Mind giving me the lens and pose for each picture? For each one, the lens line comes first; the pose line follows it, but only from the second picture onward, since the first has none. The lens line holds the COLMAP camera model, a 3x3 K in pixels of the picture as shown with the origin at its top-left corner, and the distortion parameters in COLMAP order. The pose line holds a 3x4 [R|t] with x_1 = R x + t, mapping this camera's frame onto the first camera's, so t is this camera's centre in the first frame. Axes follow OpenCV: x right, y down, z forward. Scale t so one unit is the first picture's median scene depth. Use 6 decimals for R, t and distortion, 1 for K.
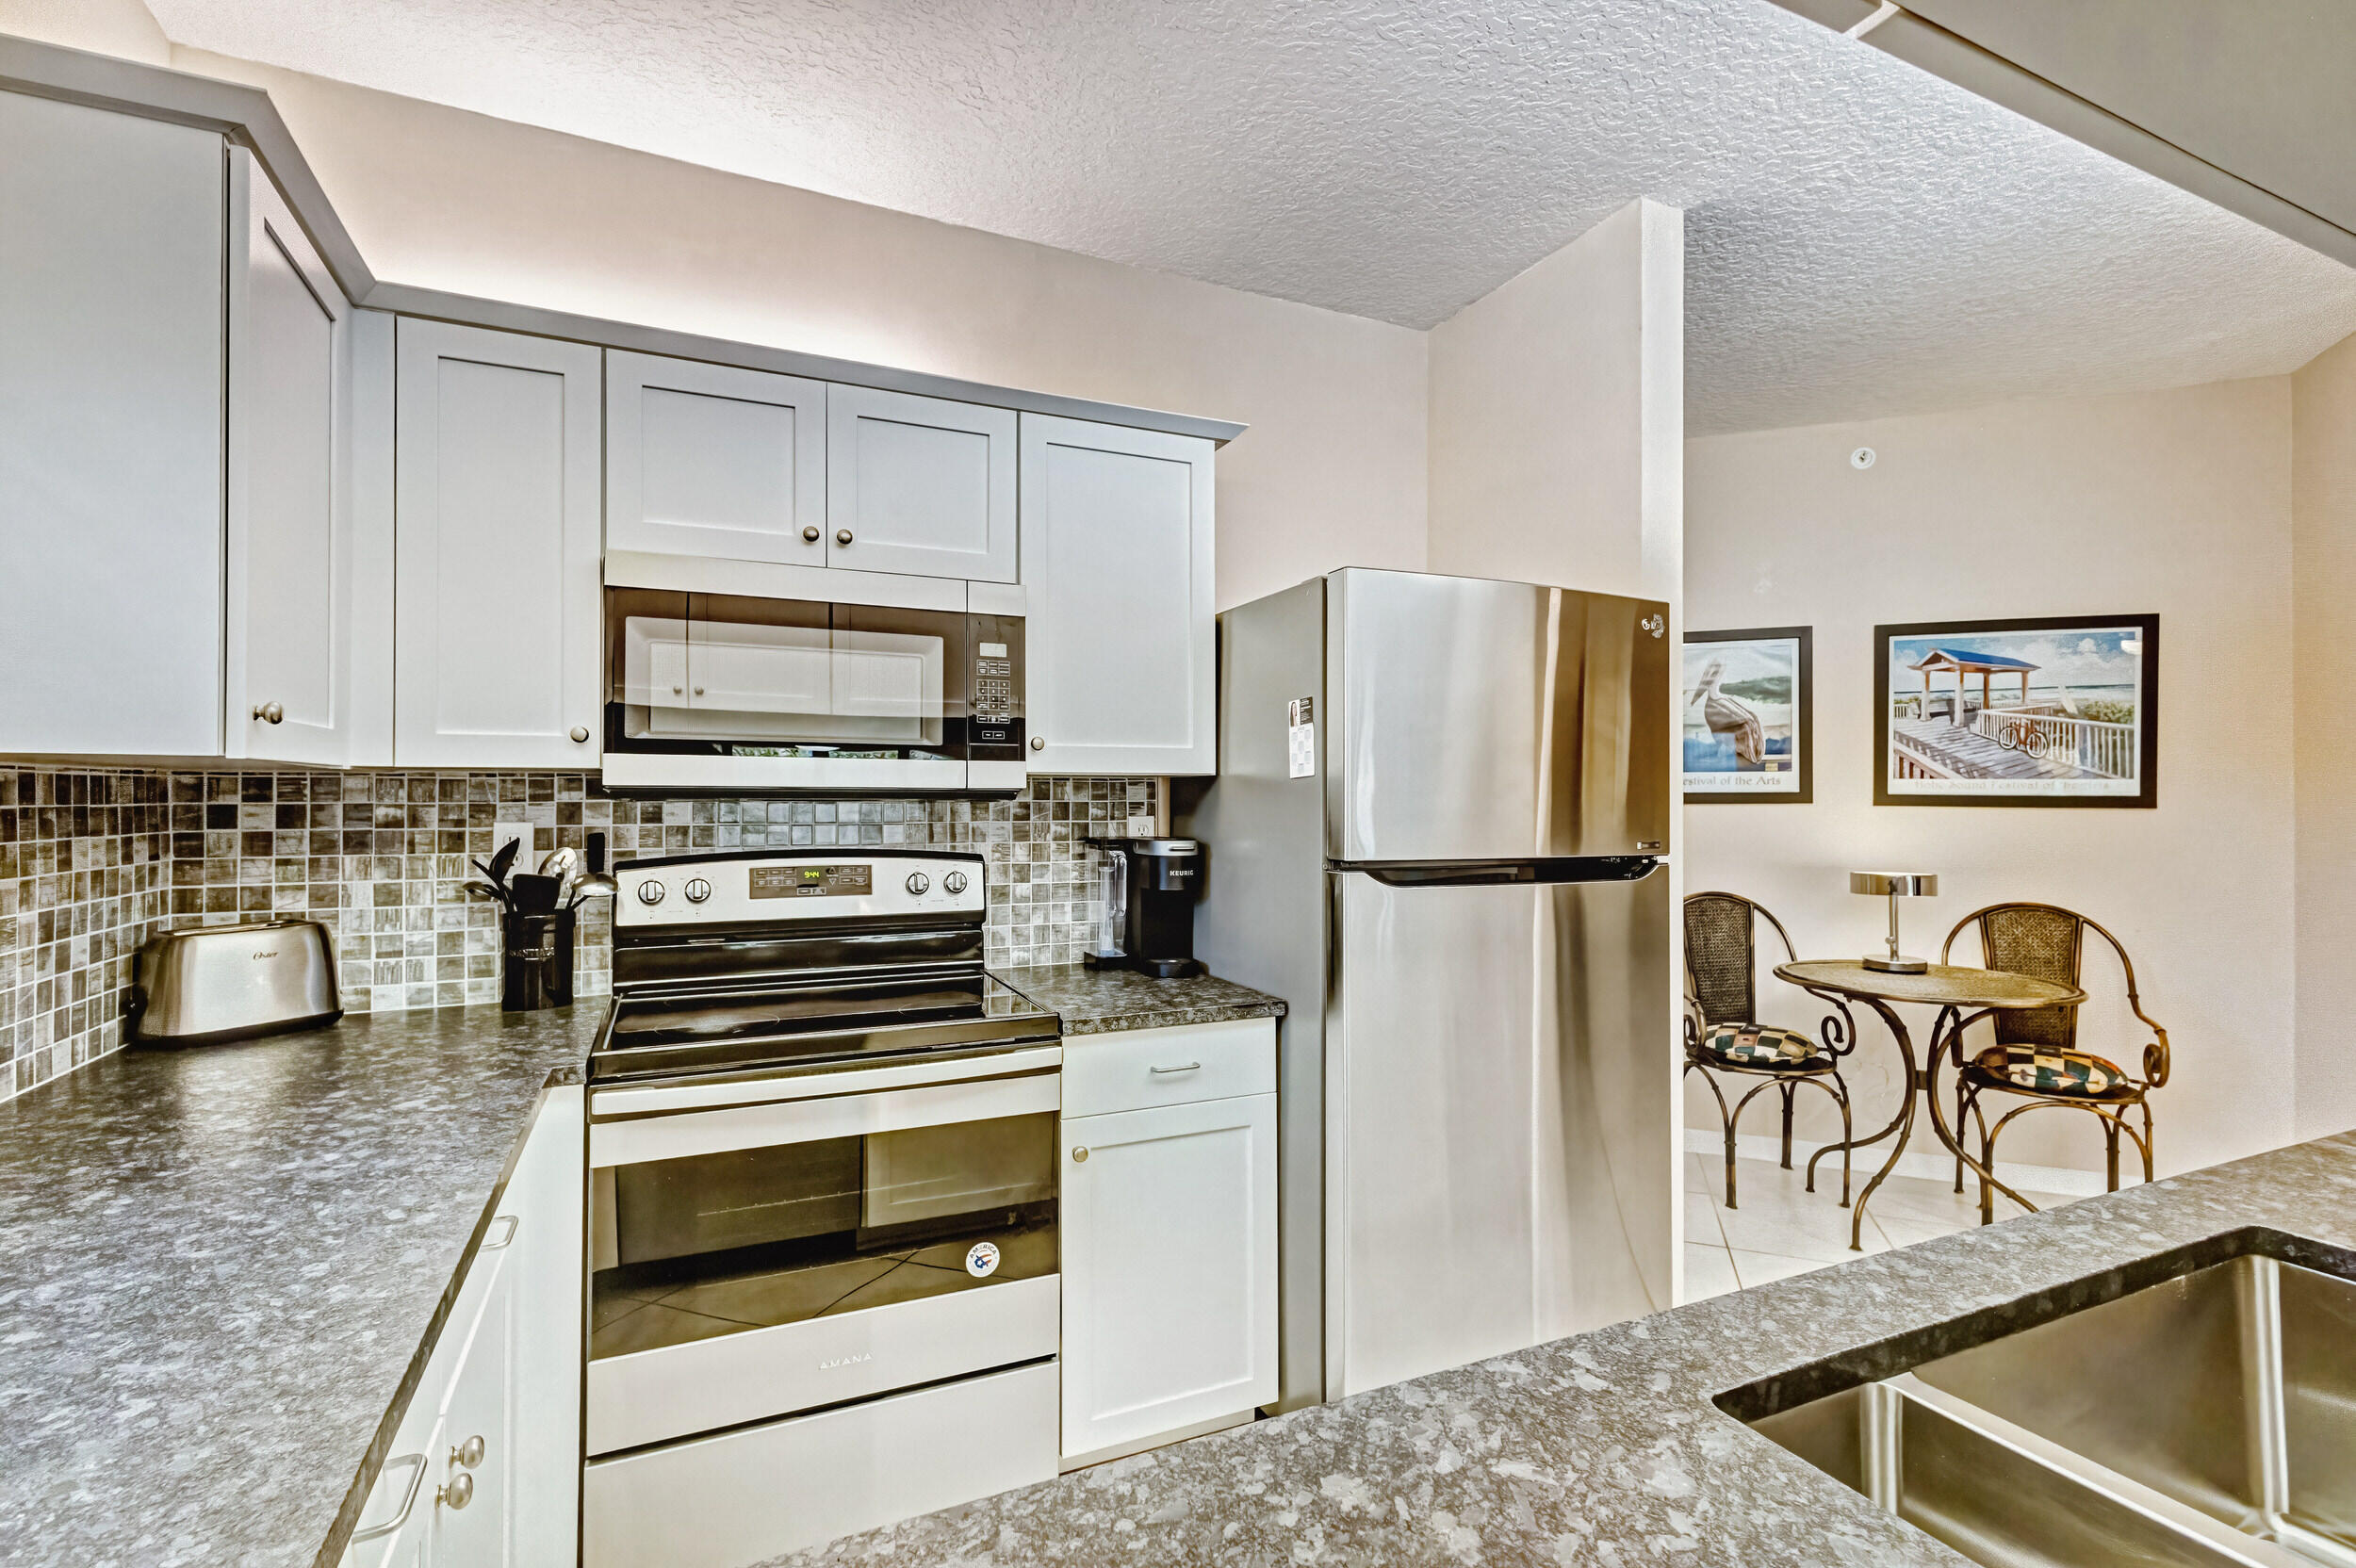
lens RADIAL K [[1079.2, 0, 1177.8], [0, 1079.2, 793.4], [0, 0, 1]] dist [0.010814, 0.000001]
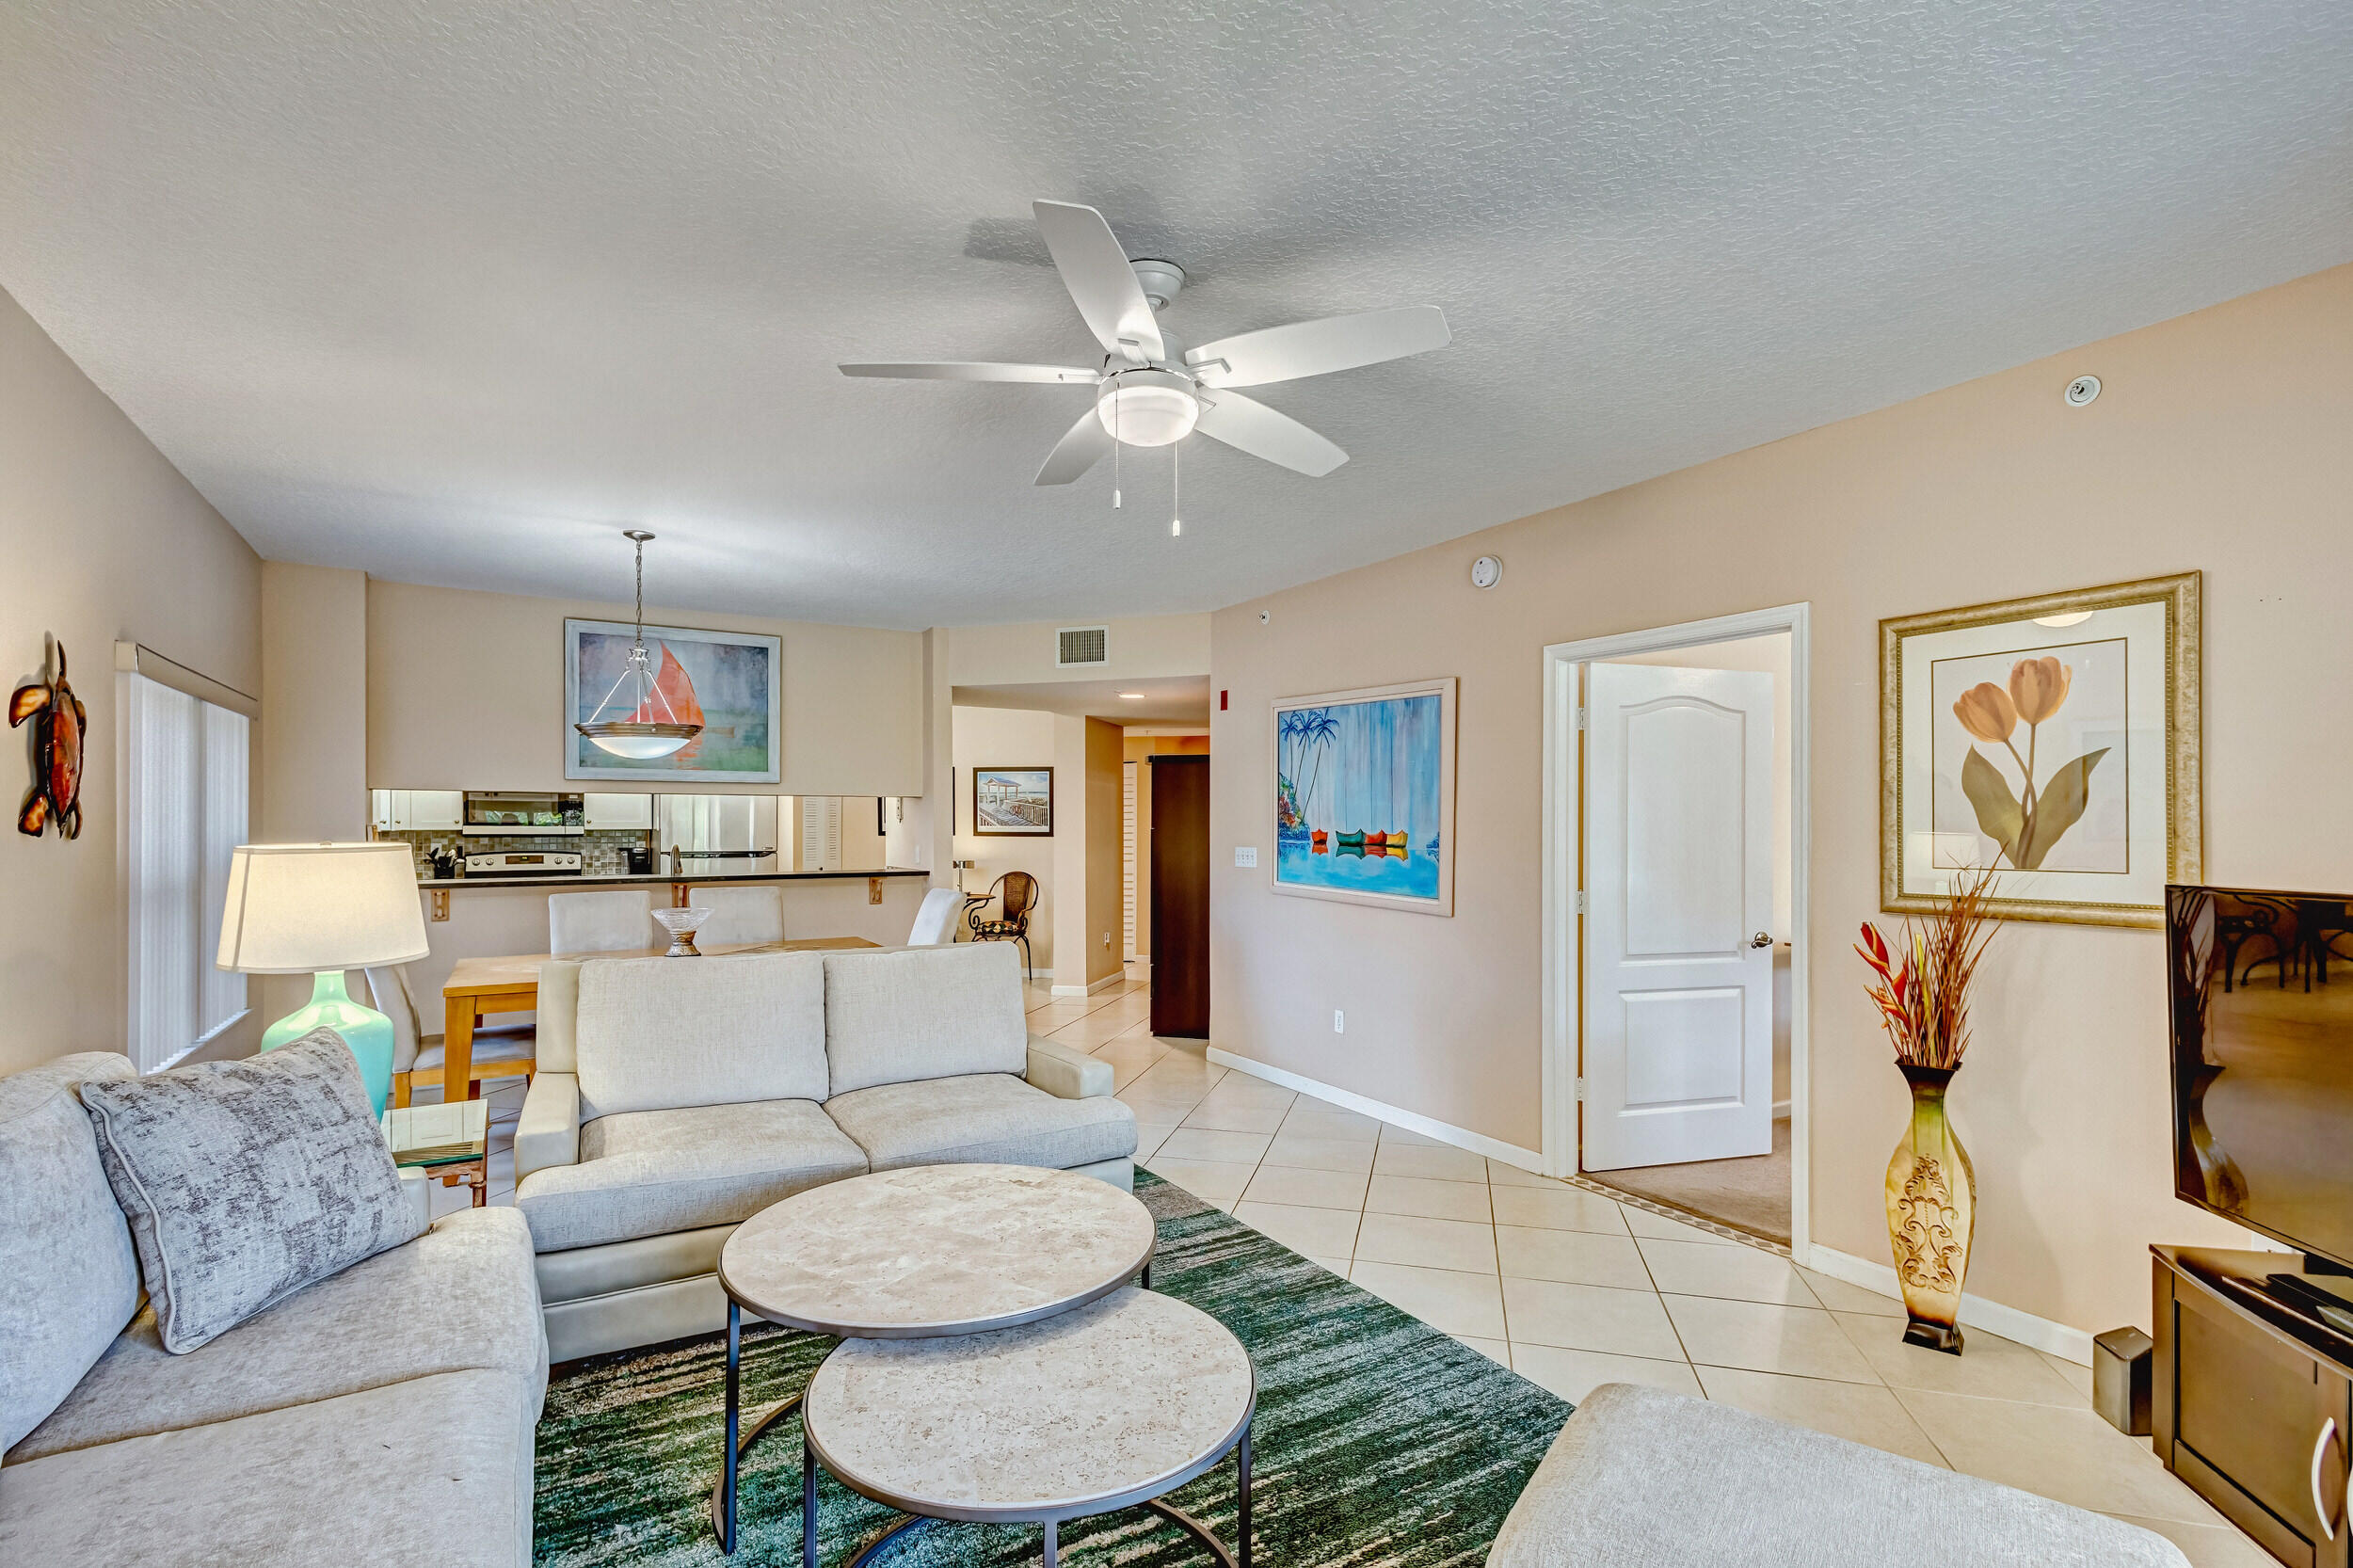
lens RADIAL K [[1112.2, 0, 1170.9], [0, 1112.2, 817.2], [0, 0, 1]] dist [0.020353, 0.000269]
pose [[0.995218, -0.003016, 0.097636, 1.354025], [0.003559, 0.999979, -0.005391, -0.029634], [-0.097618, 0.005713, 0.995208, -2.740901]]
